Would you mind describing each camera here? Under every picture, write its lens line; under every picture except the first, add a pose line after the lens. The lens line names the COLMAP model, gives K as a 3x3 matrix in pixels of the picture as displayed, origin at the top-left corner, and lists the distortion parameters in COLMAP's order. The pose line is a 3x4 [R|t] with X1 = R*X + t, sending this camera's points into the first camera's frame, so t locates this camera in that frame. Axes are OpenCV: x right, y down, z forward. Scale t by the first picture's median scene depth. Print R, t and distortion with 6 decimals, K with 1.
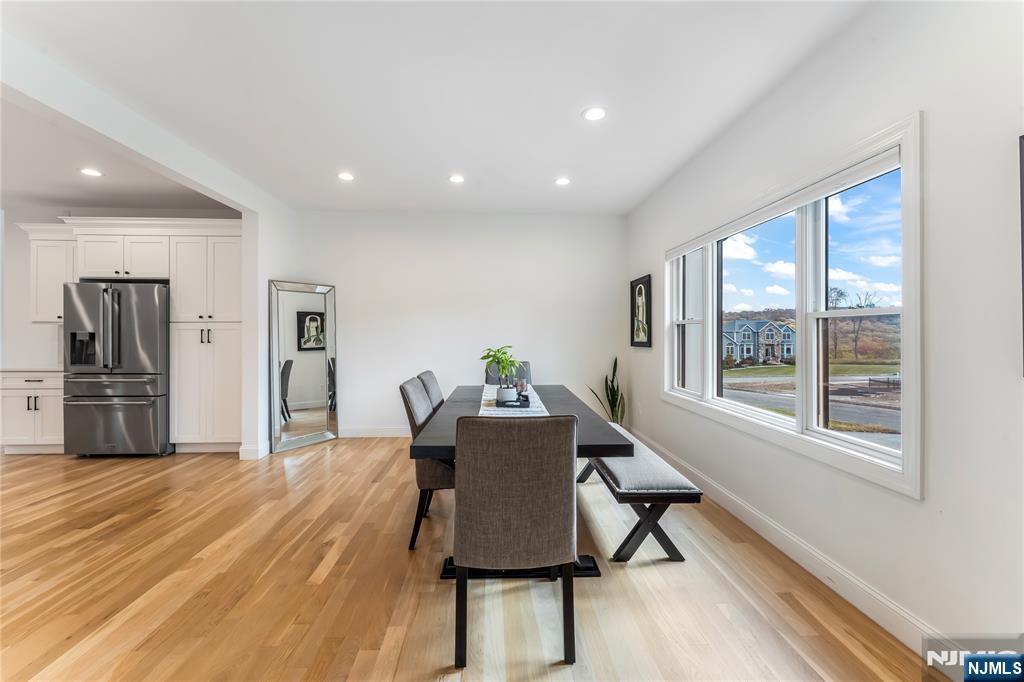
lens RADIAL K [[410.7, 0, 512.0], [0, 410.7, 333.4], [0, 0, 1]] dist [0.000474, -0.000043]
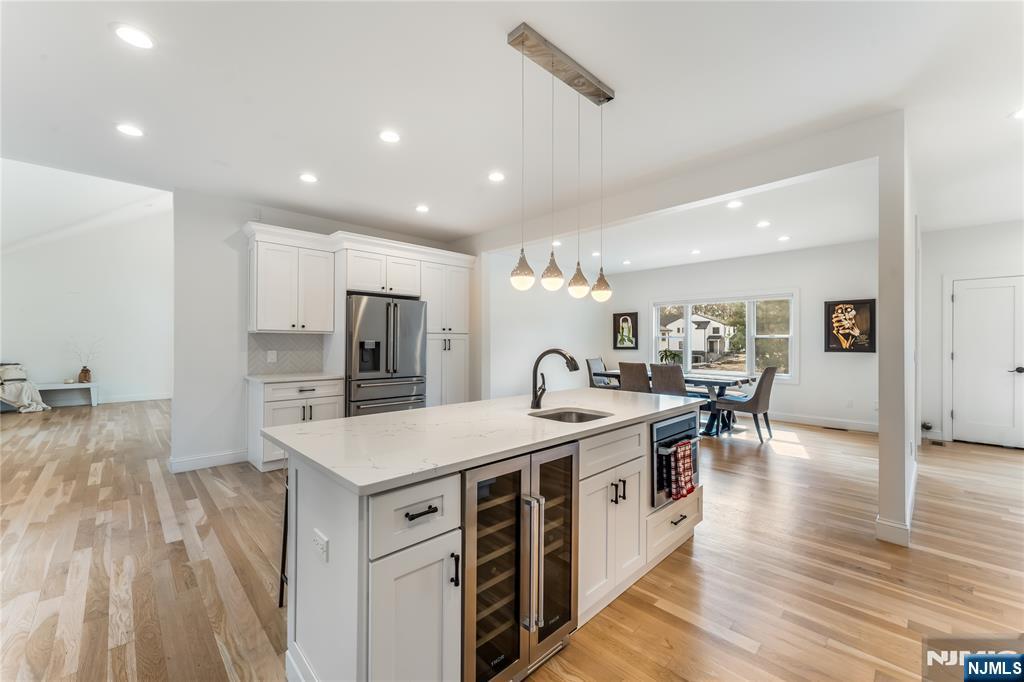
lens RADIAL K [[410.7, 0, 509.3], [0, 410.7, 341.8], [0, 0, 1]] dist [0.000474, -0.000043]
pose [[0.752152, 0.000837, 0.658989, -1.427126], [0.001803, 0.999993, -0.003328, 0.002421], [-0.658987, 0.003692, 0.752145, -0.065455]]
